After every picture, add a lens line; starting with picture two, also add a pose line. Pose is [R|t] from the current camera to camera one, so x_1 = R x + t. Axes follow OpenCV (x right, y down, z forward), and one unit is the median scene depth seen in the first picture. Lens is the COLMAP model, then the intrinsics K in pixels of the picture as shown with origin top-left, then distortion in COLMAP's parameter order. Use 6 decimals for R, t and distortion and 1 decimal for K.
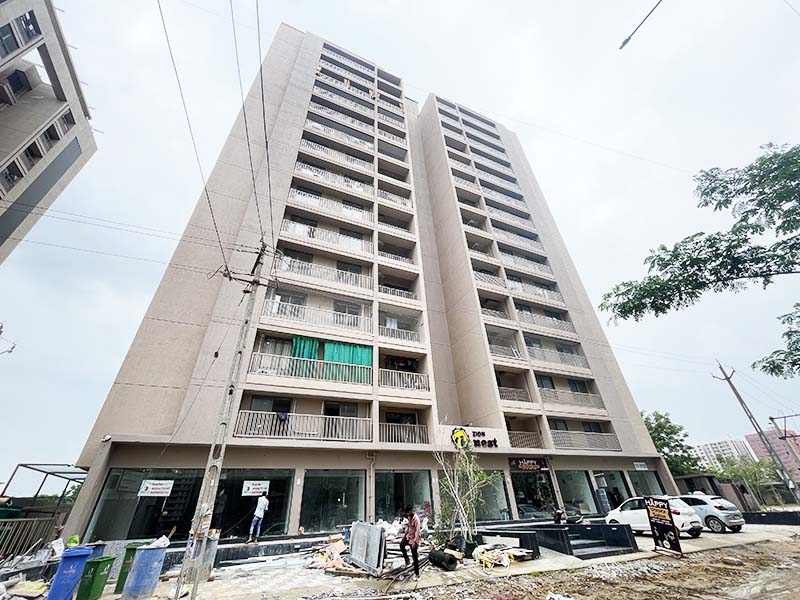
lens RADIAL K [[322.7, 0, 400.7], [0, 322.7, 298.9], [0, 0, 1]] dist [-0.002115, -0.000408]
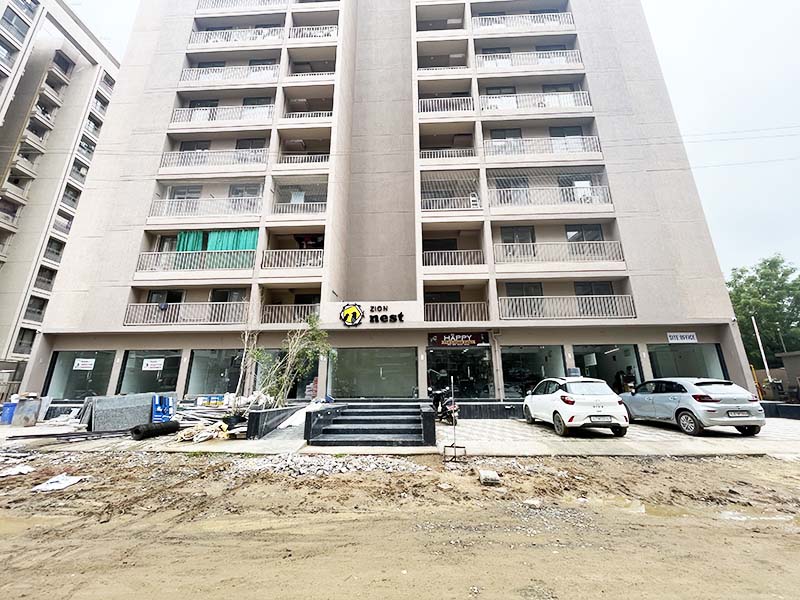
lens RADIAL K [[322.7, 0, 400.7], [0, 322.7, 298.9], [0, 0, 1]] dist [-0.002115, -0.000408]
pose [[0.897918, -0.085086, -0.431862, 0.655757], [0.219253, 0.937215, 0.271214, 0.178823], [0.381670, -0.338215, 0.860197, 0.306146]]
